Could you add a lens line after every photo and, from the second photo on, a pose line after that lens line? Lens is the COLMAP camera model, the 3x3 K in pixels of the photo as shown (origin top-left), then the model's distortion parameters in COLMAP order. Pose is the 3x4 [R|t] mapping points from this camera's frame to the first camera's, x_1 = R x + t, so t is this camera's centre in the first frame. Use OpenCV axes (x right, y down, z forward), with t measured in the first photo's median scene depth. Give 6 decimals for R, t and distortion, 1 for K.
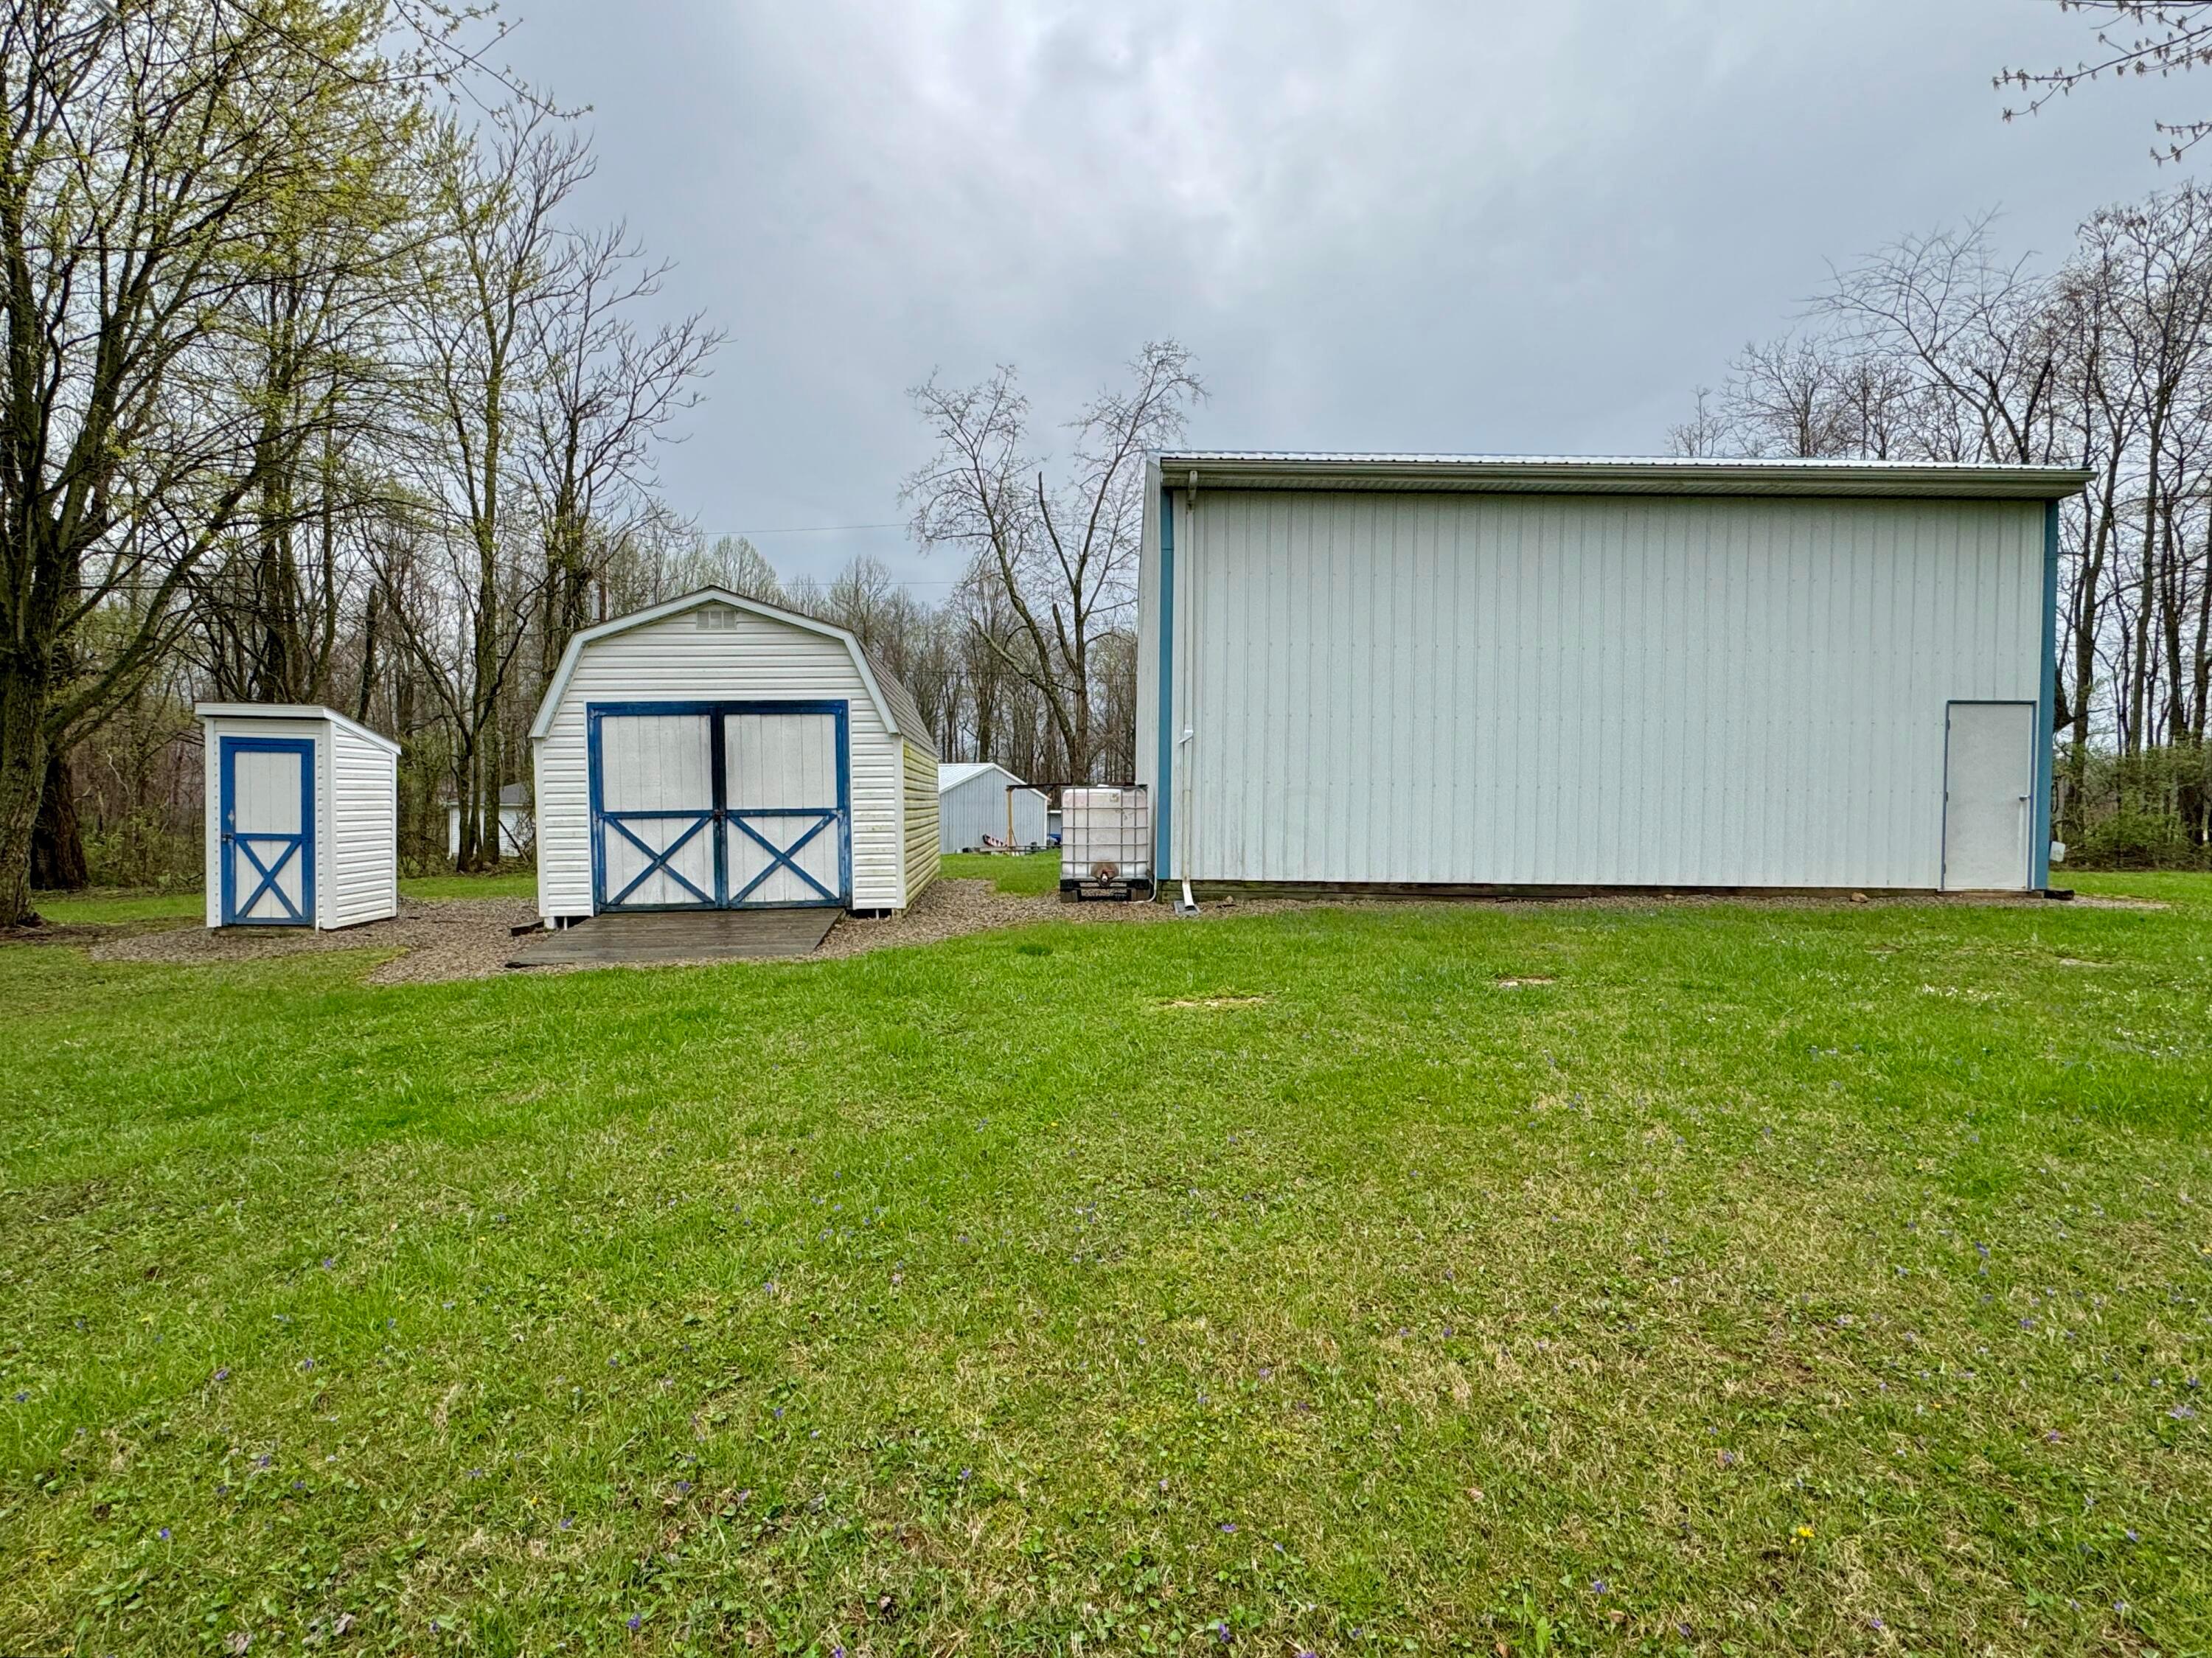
lens RADIAL K [[1100.8, 0, 1106.0], [0, 1100.8, 829.0], [0, 0, 1]] dist [-0.000158, -0.000196]
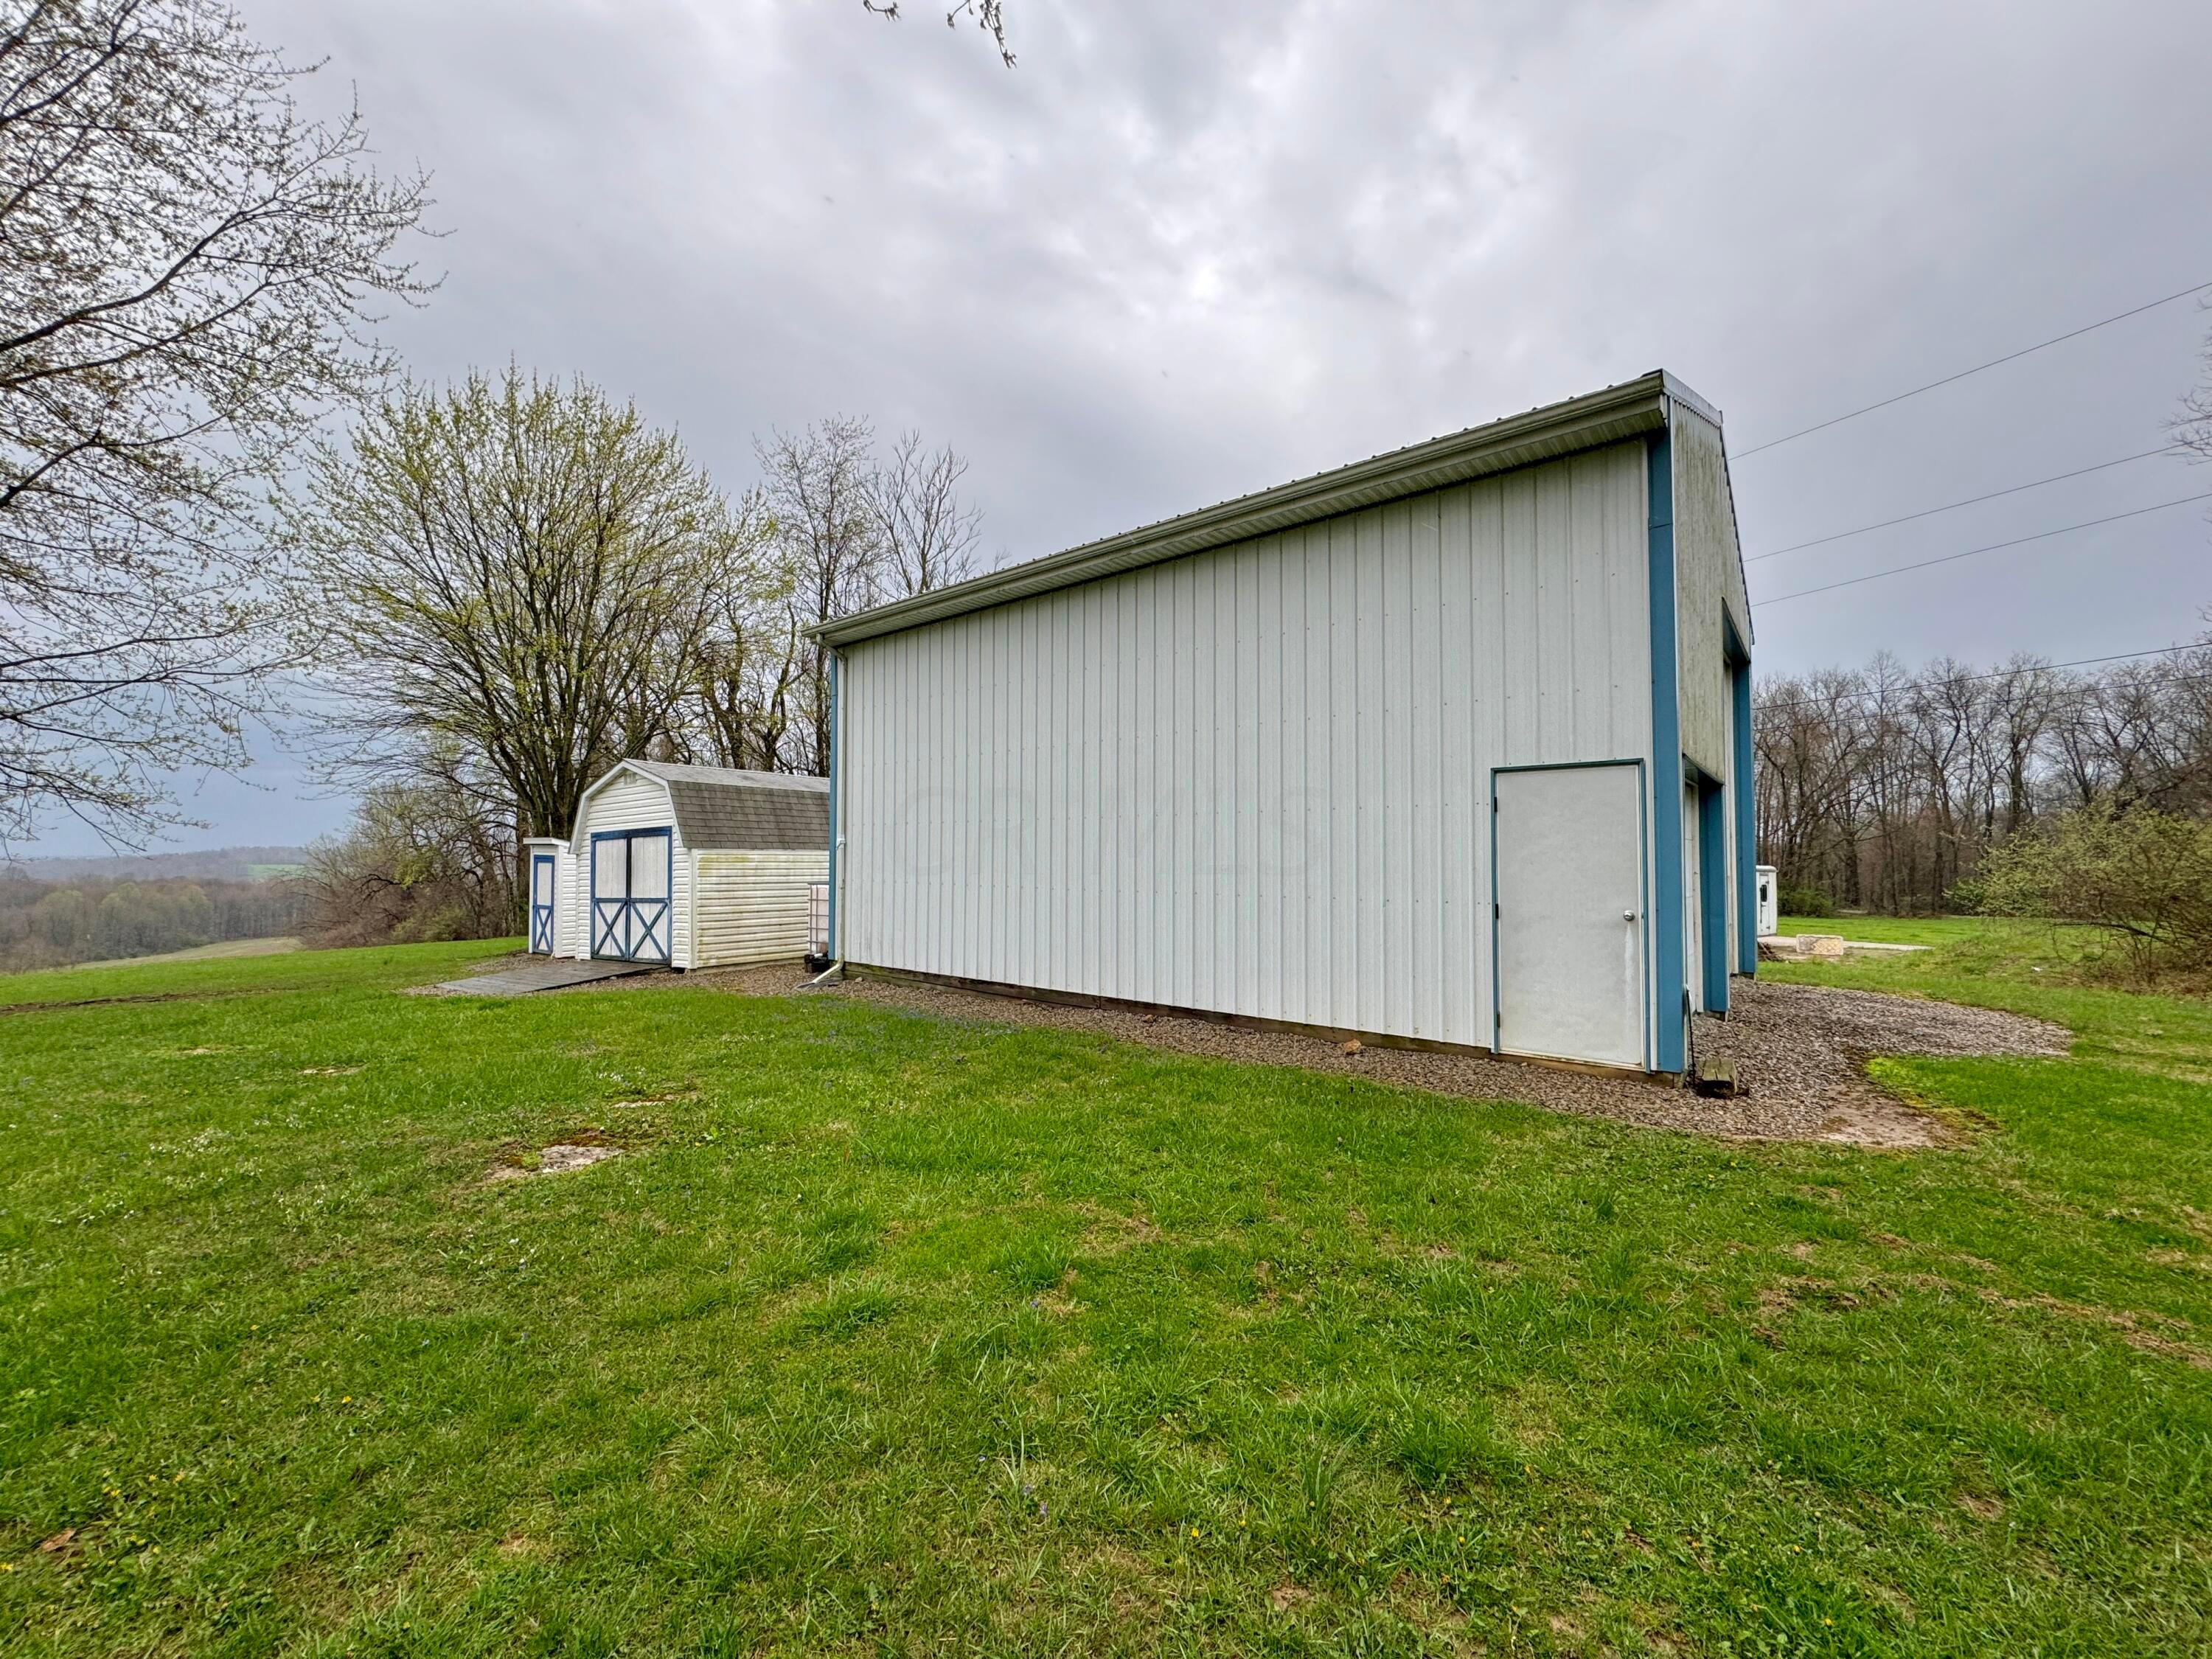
lens RADIAL K [[873.8, 0, 1106.0], [0, 873.8, 829.5], [0, 0, 1]] dist [0.000639, 0.000239]
pose [[0.770189, -0.030482, -0.637086, 0.970970], [-0.010106, 0.998149, -0.059974, -0.046897], [0.637735, 0.052630, 0.768456, 0.461854]]
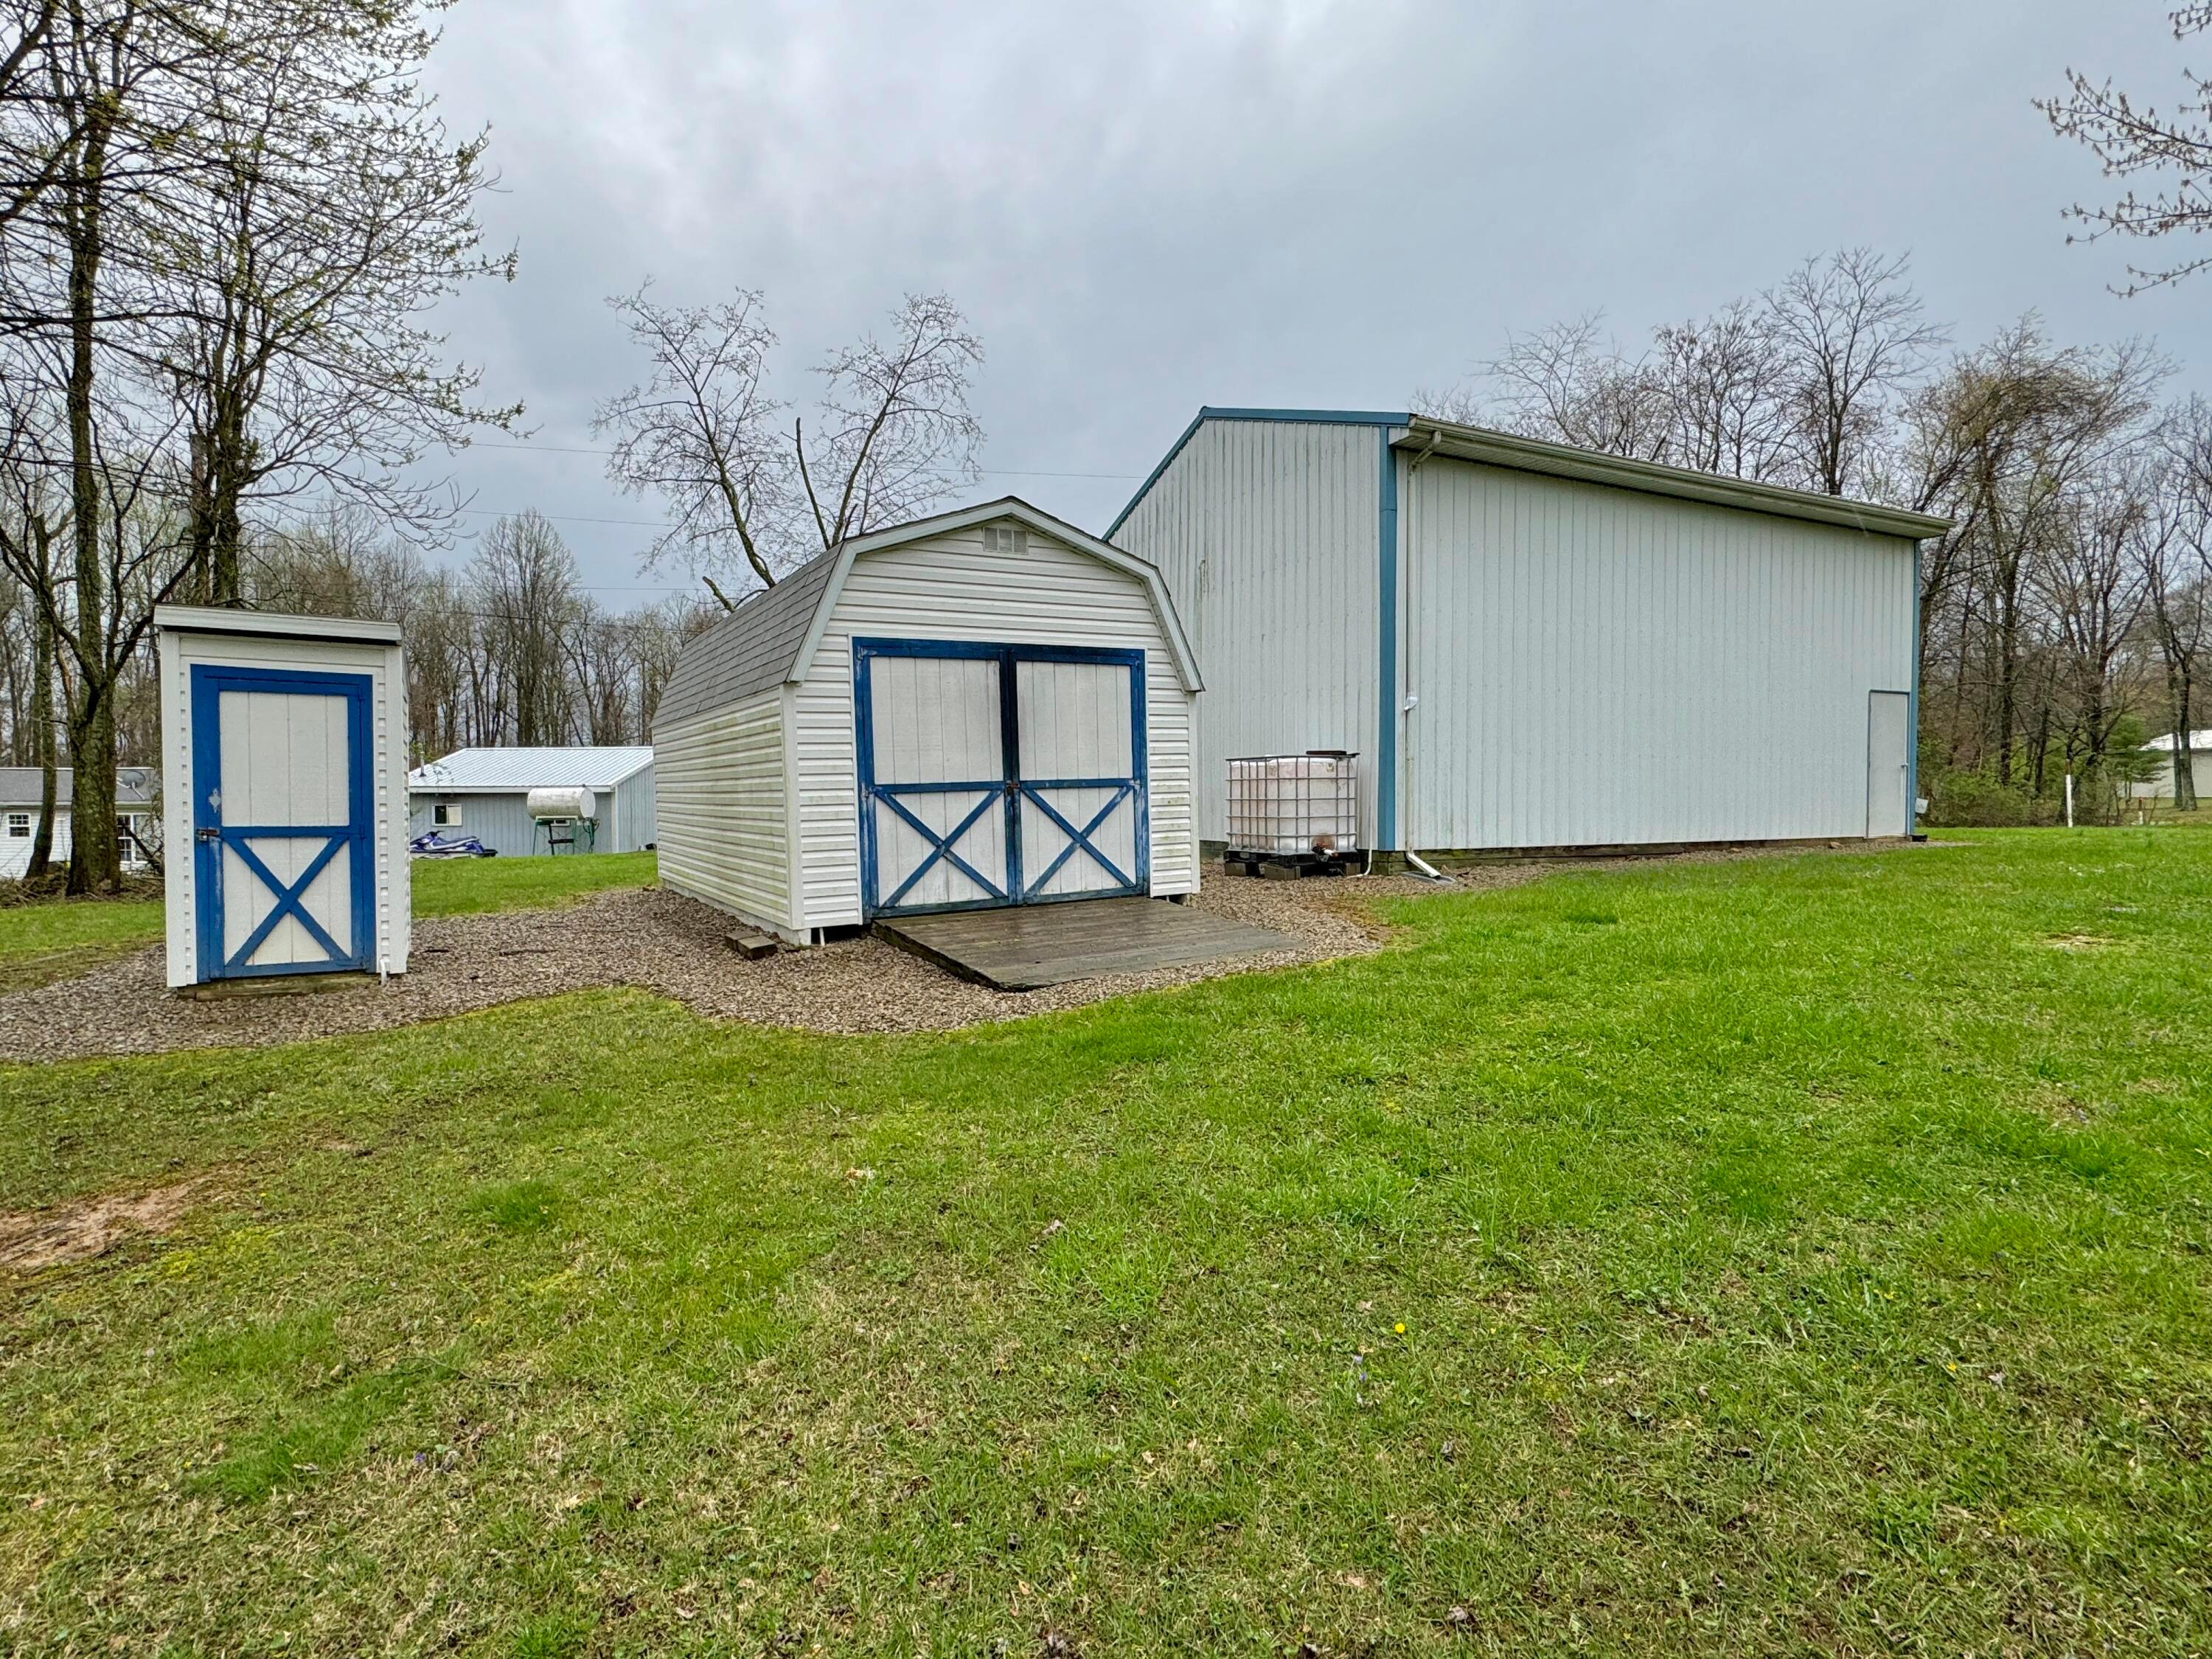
lens RADIAL K [[1089.1, 0, 1106.0], [0, 1089.1, 829.5], [0, 0, 1]] dist [-0.000966, 0.000140]
pose [[0.899097, -0.027000, 0.436917, -0.627672], [0.023178, 0.999632, 0.014077, 0.008190], [-0.437136, -0.002529, 0.899392, 0.259234]]
